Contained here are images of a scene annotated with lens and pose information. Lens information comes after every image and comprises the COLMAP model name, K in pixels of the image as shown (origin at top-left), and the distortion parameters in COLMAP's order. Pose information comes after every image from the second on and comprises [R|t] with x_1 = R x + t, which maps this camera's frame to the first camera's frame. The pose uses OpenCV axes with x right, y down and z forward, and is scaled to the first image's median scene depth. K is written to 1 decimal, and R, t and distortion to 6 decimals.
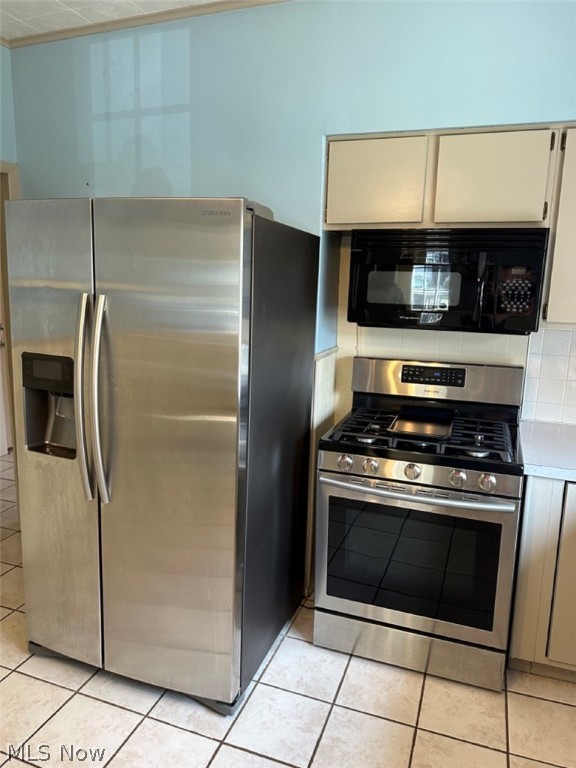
lens RADIAL K [[540.5, 0, 289.8], [0, 540.5, 379.3], [0, 0, 1]] dist [0.061378, -0.084281]
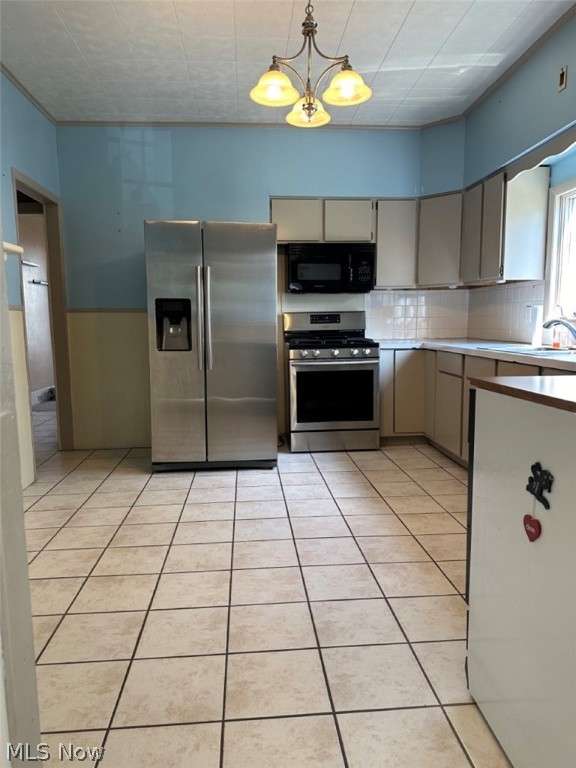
lens RADIAL K [[540.5, 0, 280.9], [0, 540.5, 393.9], [0, 0, 1]] dist [0.061378, -0.084281]
pose [[0.914831, -0.084218, 0.394957, -0.819802], [0.102469, 0.994414, -0.025305, 0.358727], [-0.390620, 0.063620, 0.918351, -0.872934]]
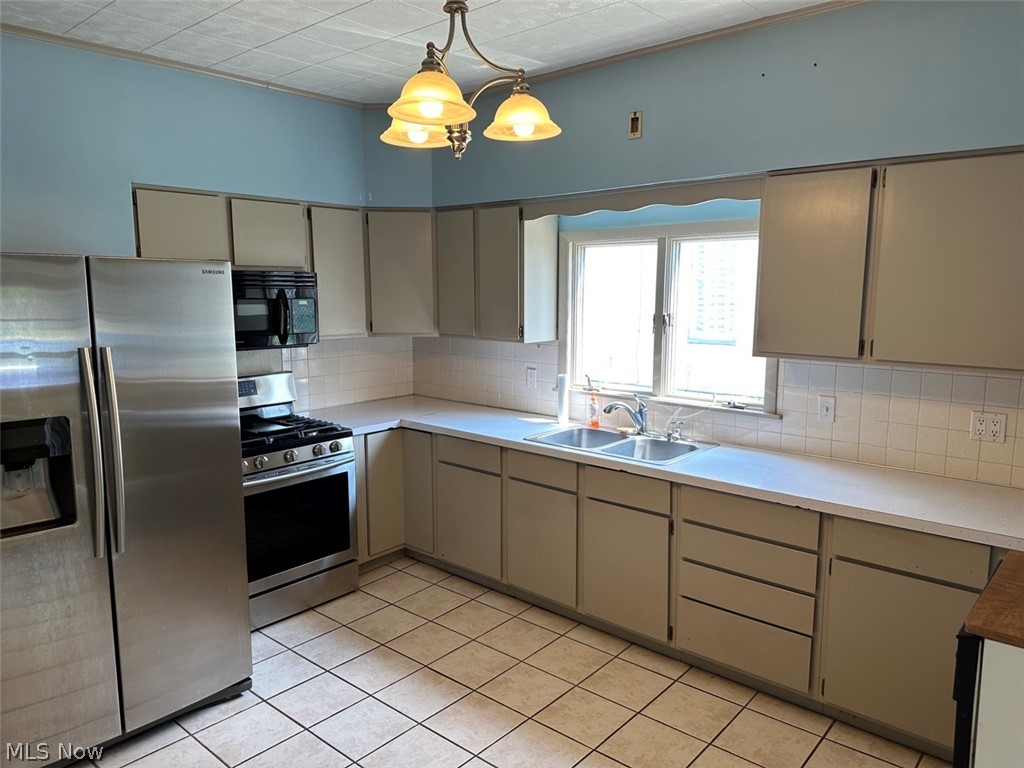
lens RADIAL K [[720.7, 0, 513.7], [0, 720.7, 383.9], [0, 0, 1]] dist [0.061378, -0.084281]
pose [[0.362467, -0.152540, 0.919429, -1.147912], [0.180496, 0.979327, 0.091321, -0.064441], [-0.914352, 0.132853, 0.382507, -0.191857]]
